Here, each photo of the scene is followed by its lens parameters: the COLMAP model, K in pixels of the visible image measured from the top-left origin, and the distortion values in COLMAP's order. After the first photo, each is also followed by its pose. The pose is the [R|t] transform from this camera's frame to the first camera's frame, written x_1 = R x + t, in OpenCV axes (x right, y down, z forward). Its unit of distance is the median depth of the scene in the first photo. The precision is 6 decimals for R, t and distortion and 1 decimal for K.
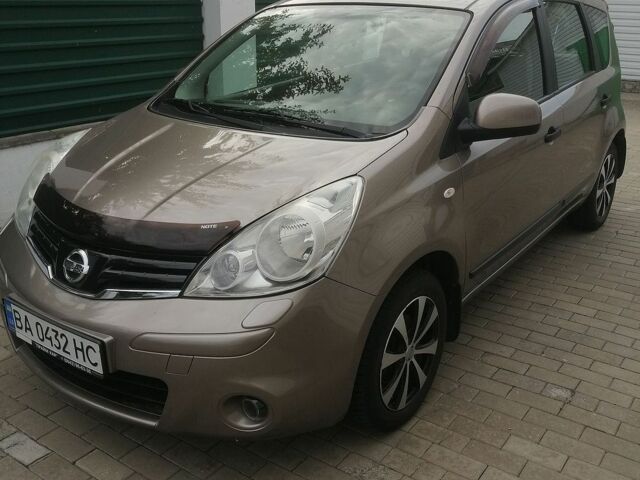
lens RADIAL K [[660.6, 0, 320.0], [0, 660.6, 240.0], [0, 0, 1]] dist [0.001116, 0.001137]
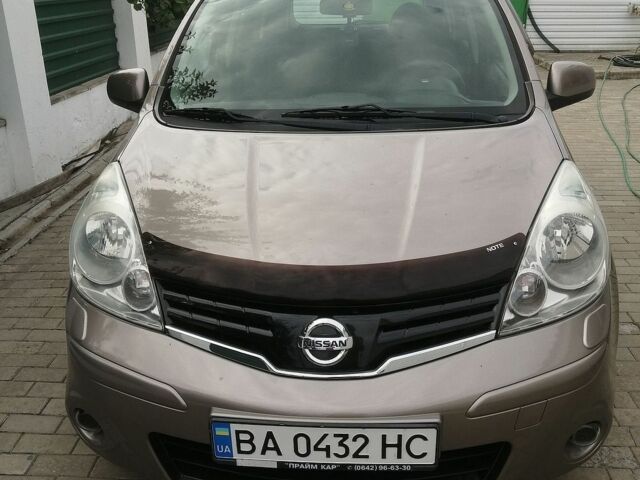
lens RADIAL K [[660.6, 0, 320.0], [0, 660.6, 240.0], [0, 0, 1]] dist [0.001116, 0.001137]
pose [[0.842440, -0.219651, 0.491983, -0.736065], [0.203529, 0.975206, 0.086880, -0.141694], [-0.498869, 0.026942, 0.866259, 0.375043]]
